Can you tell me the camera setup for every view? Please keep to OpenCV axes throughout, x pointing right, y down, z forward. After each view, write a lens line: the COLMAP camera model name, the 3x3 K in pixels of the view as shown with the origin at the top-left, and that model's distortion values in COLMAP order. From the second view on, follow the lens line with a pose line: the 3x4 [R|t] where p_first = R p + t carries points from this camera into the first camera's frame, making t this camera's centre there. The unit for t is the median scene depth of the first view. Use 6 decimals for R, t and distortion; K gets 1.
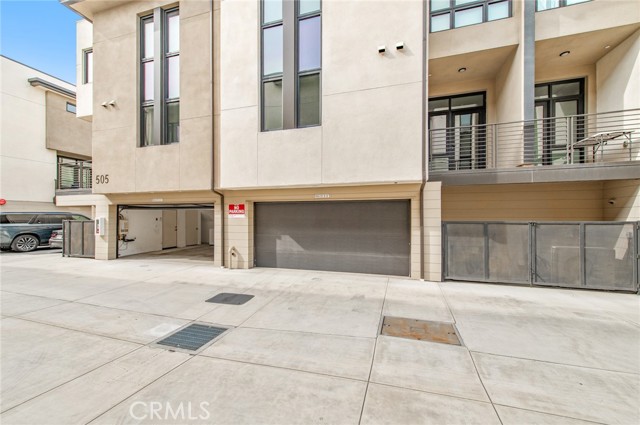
lens RADIAL K [[252.0, 0, 320.5], [0, 252.0, 216.8], [0, 0, 1]] dist [0.010237, -0.001780]
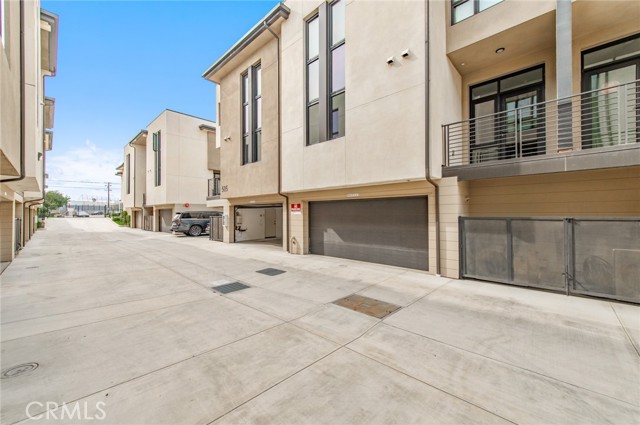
lens RADIAL K [[252.0, 0, 321.4], [0, 252.0, 212.4], [0, 0, 1]] dist [0.010237, -0.001780]
pose [[0.895439, -0.007285, -0.445124, 0.434576], [0.006371, 0.999973, -0.003548, -0.000231], [0.445138, 0.000341, 0.895462, -0.110600]]
